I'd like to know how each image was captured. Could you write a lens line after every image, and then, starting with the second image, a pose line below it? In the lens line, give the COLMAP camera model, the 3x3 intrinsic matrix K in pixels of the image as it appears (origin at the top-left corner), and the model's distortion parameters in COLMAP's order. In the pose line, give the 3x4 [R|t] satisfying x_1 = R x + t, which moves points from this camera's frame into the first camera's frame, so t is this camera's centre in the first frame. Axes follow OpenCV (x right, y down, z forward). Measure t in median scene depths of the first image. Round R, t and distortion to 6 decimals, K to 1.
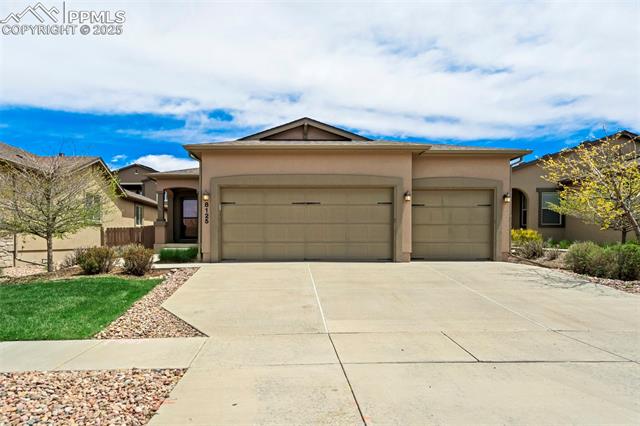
lens RADIAL K [[412.1, 0, 284.3], [0, 412.1, 220.6], [0, 0, 1]] dist [0.014611, 0.000712]
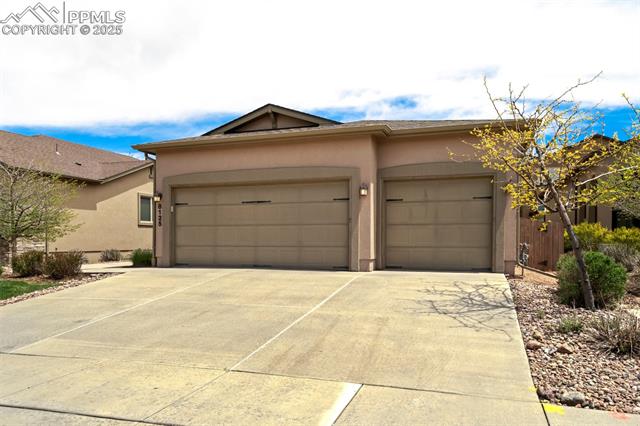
lens RADIAL K [[467.4, 0, 322.4], [0, 467.4, 216.1], [0, 0, 1]] dist [0.015949, 0.004038]
pose [[0.941692, -0.018127, -0.335988, 0.502865], [0.013548, 0.999781, -0.015968, 0.005684], [0.336204, 0.010485, 0.941731, 0.107368]]
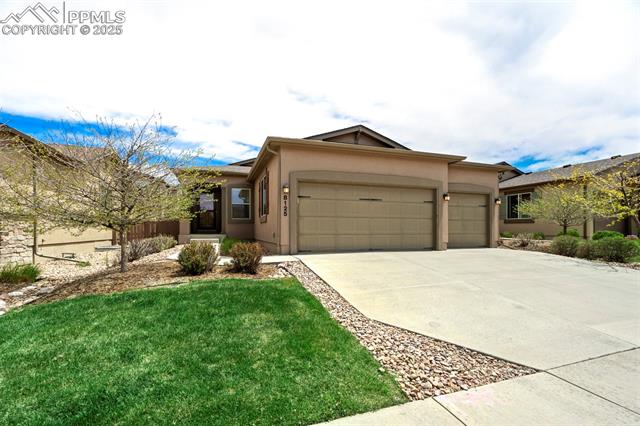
lens RADIAL K [[292.7, 0, 308.4], [0, 292.7, 211.0], [0, 0, 1]] dist [0.003058, 0.005297]
pose [[0.951505, 0.020099, 0.306976, -0.341002], [-0.015727, 0.999737, -0.016709, 0.004888], [-0.307231, 0.011071, 0.951571, 0.284232]]
